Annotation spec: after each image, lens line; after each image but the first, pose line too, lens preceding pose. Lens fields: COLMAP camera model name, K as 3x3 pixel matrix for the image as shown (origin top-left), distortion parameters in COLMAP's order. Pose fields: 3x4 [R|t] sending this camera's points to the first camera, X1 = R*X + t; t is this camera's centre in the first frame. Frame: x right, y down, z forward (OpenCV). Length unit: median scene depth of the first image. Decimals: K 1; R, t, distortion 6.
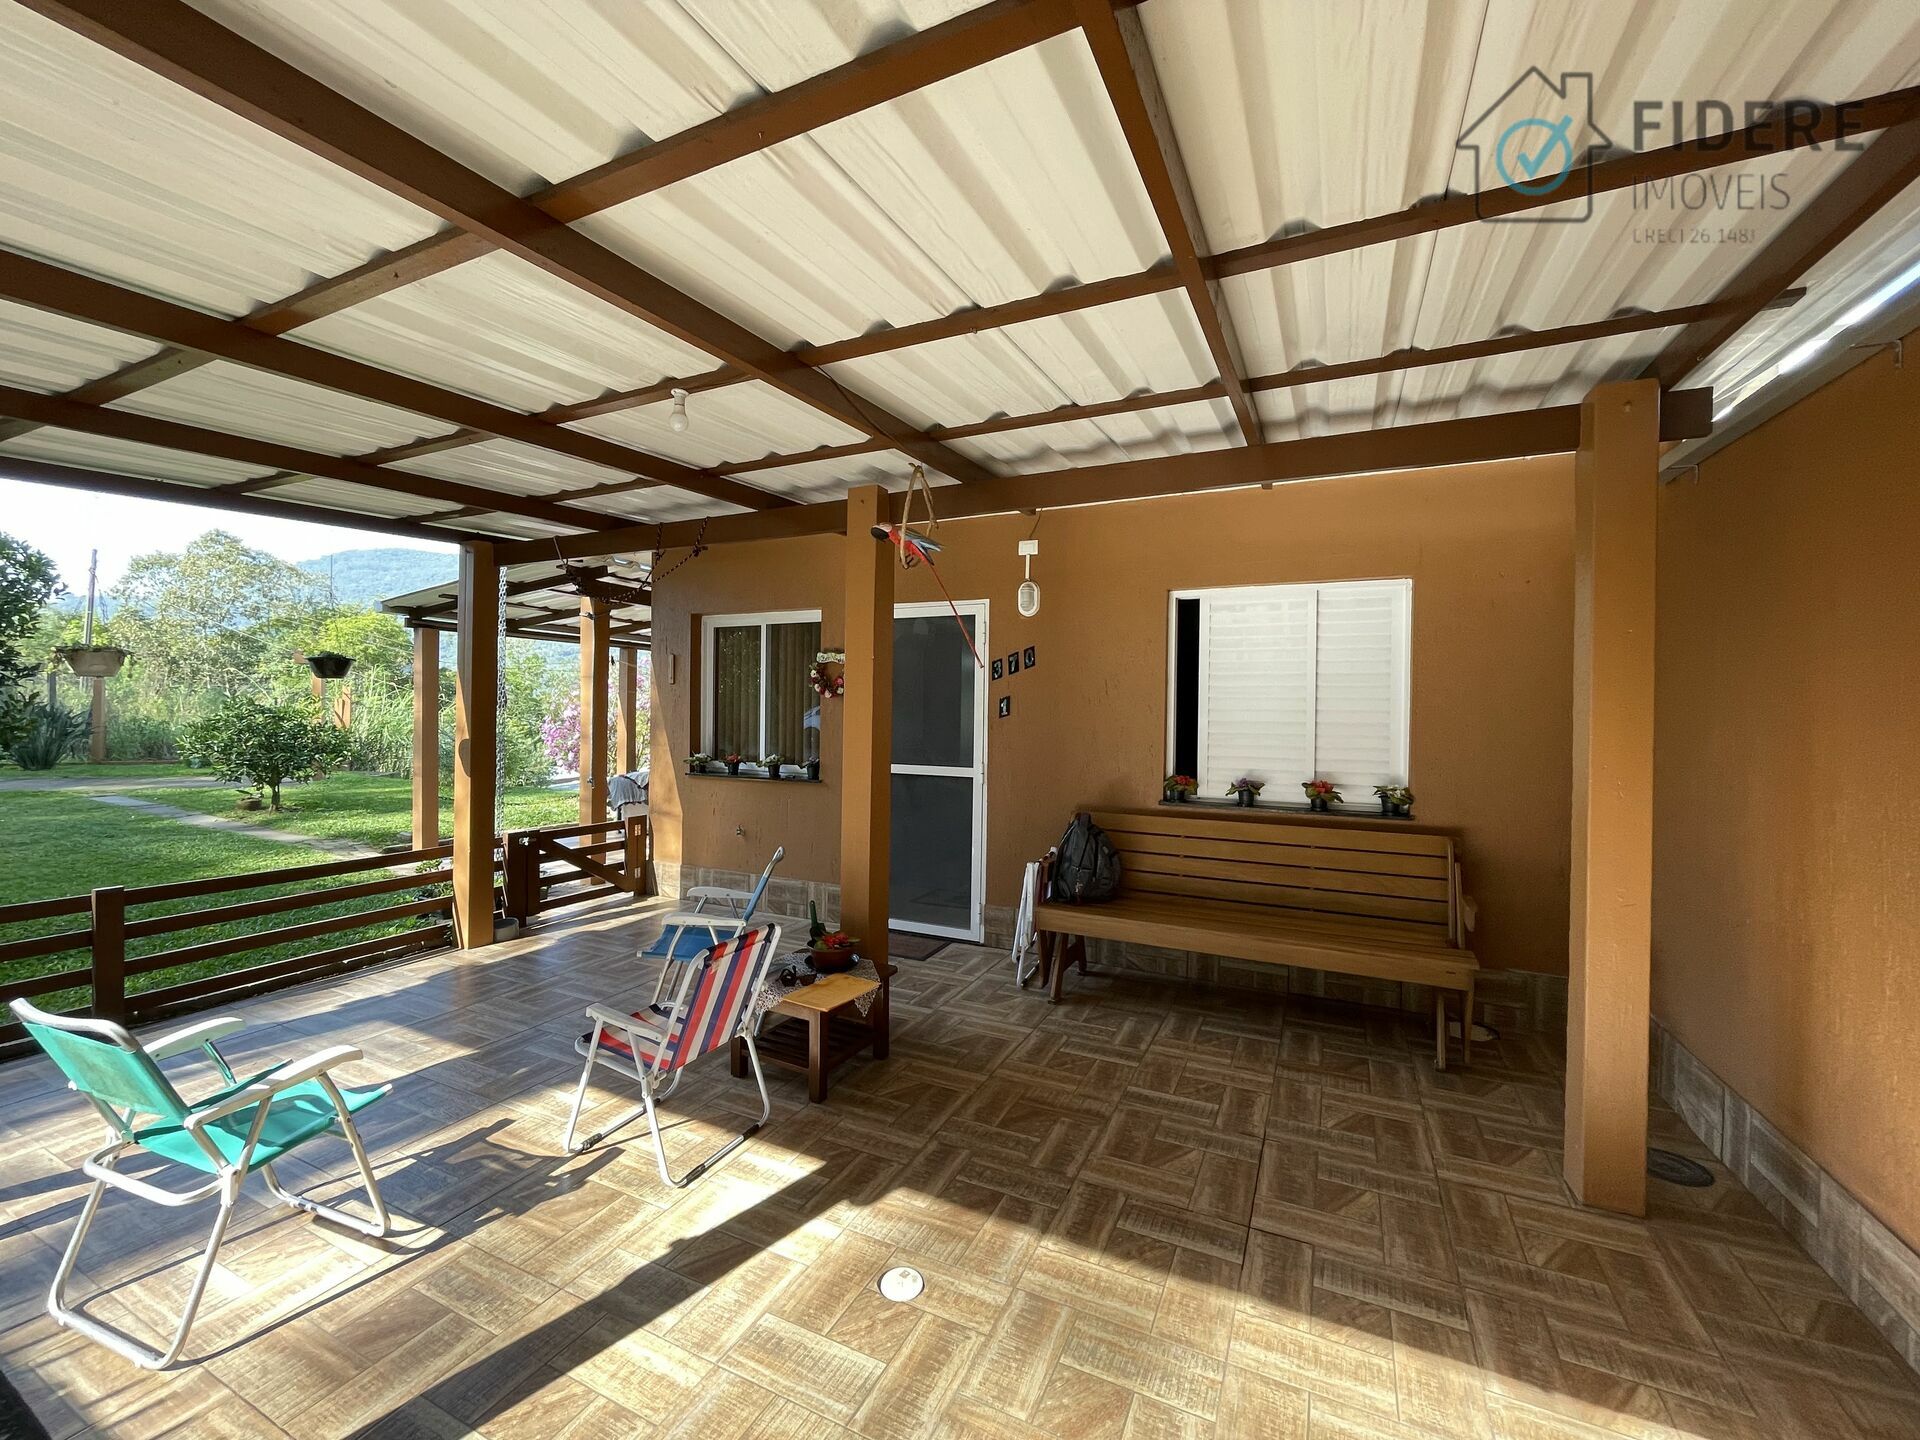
lens RADIAL K [[783.2, 0, 952.8], [0, 783.2, 709.7], [0, 0, 1]] dist [-0.002984, -0.000154]
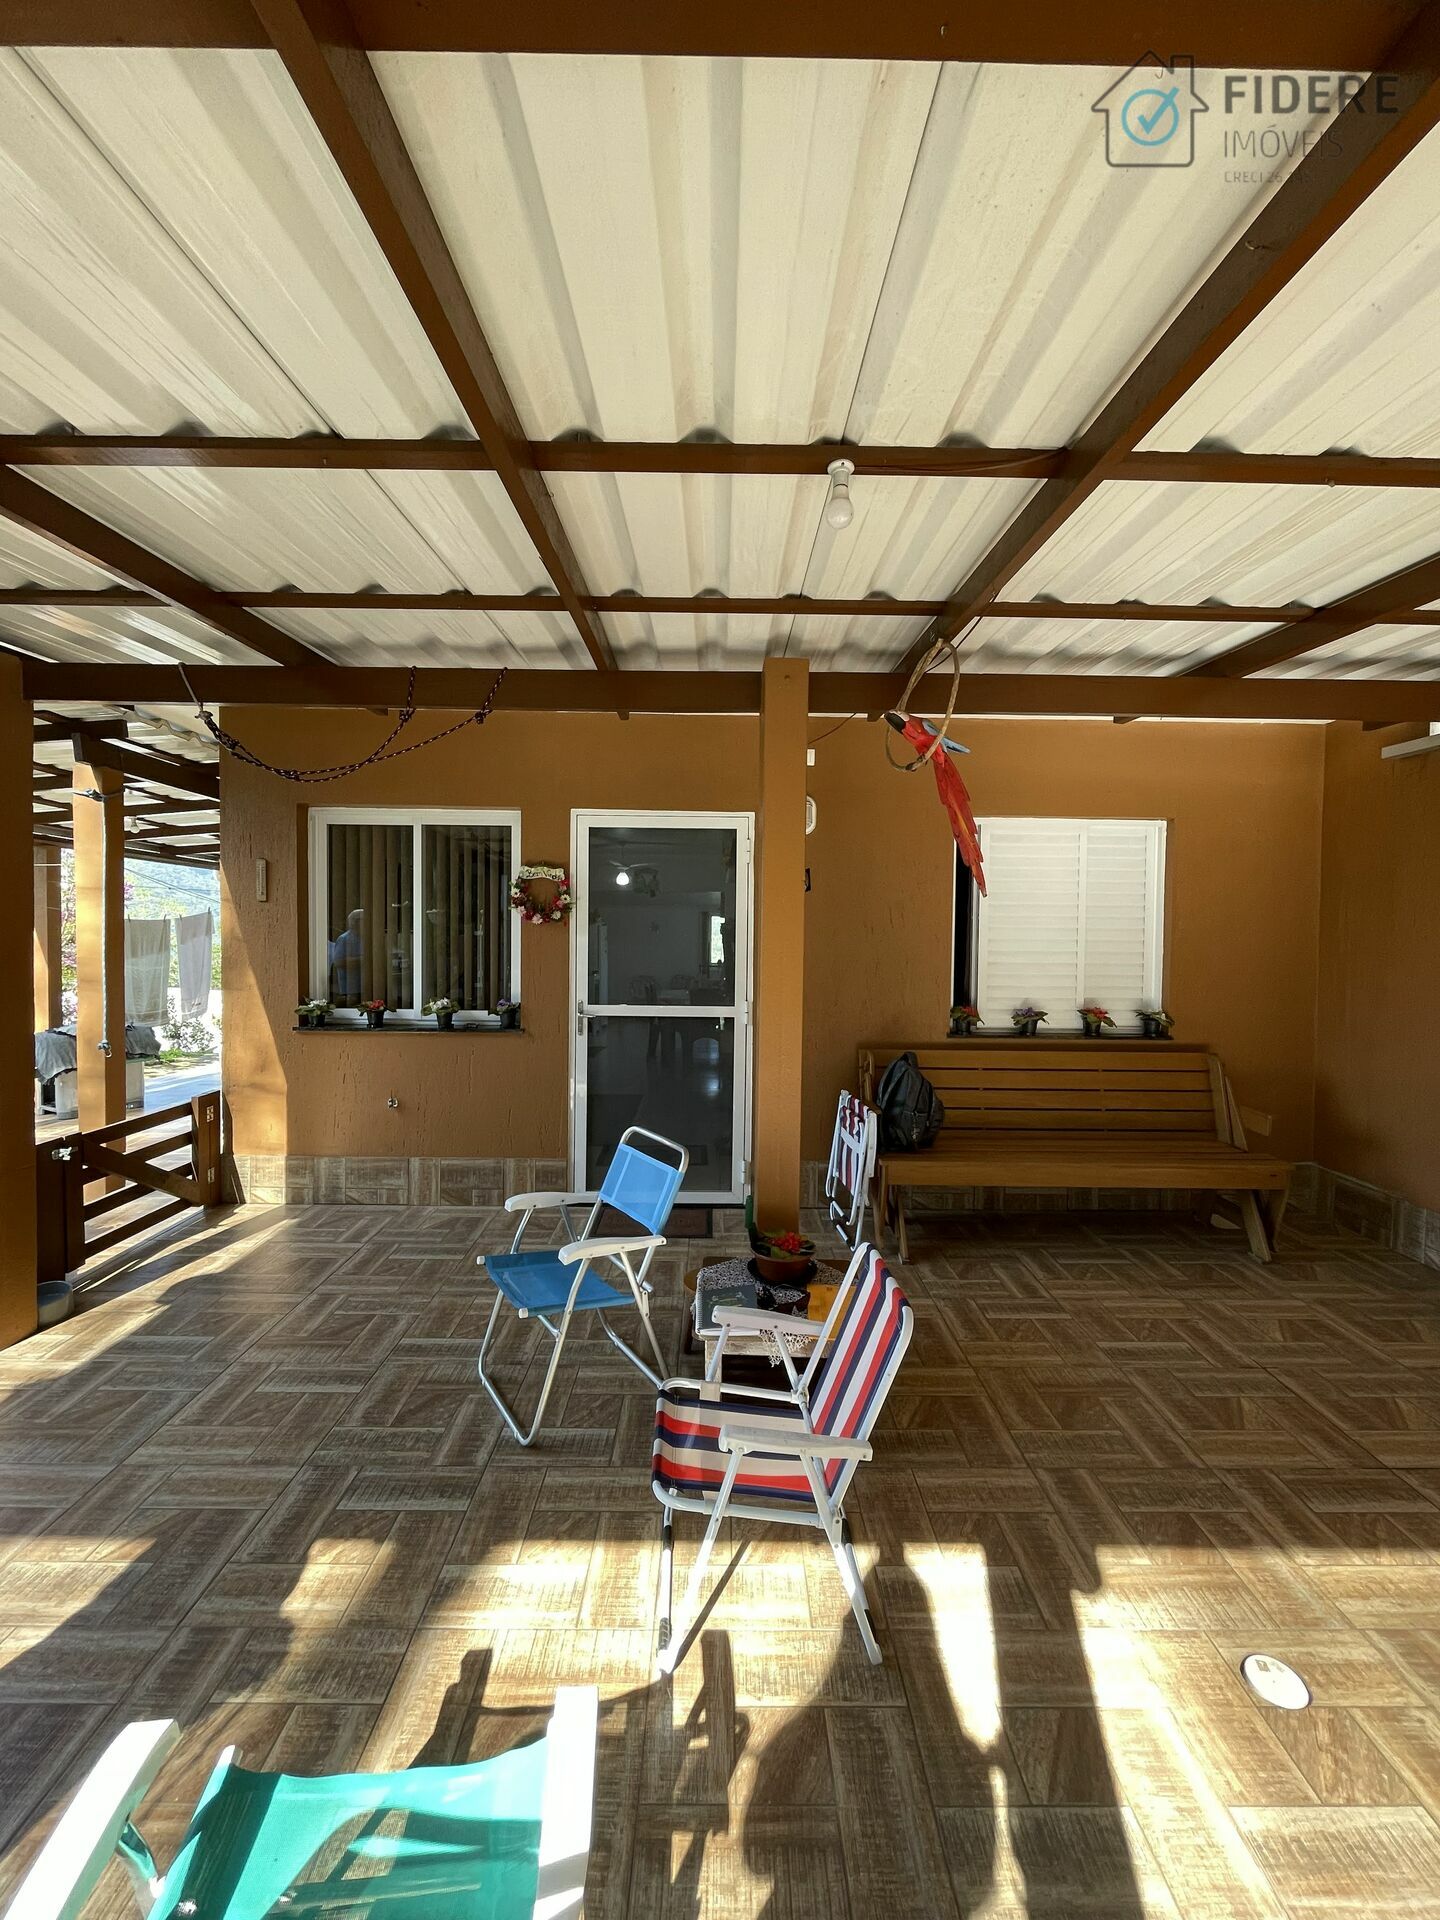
lens RADIAL K [[785.8, 0, 724.7], [0, 785.8, 960.5], [0, 0, 1]] dist [-0.003842, 0.000780]
pose [[0.894625, -0.020402, 0.446351, -0.404417], [-0.001384, 0.998826, 0.048428, -0.020692], [-0.446815, -0.043943, 0.893546, 0.248558]]
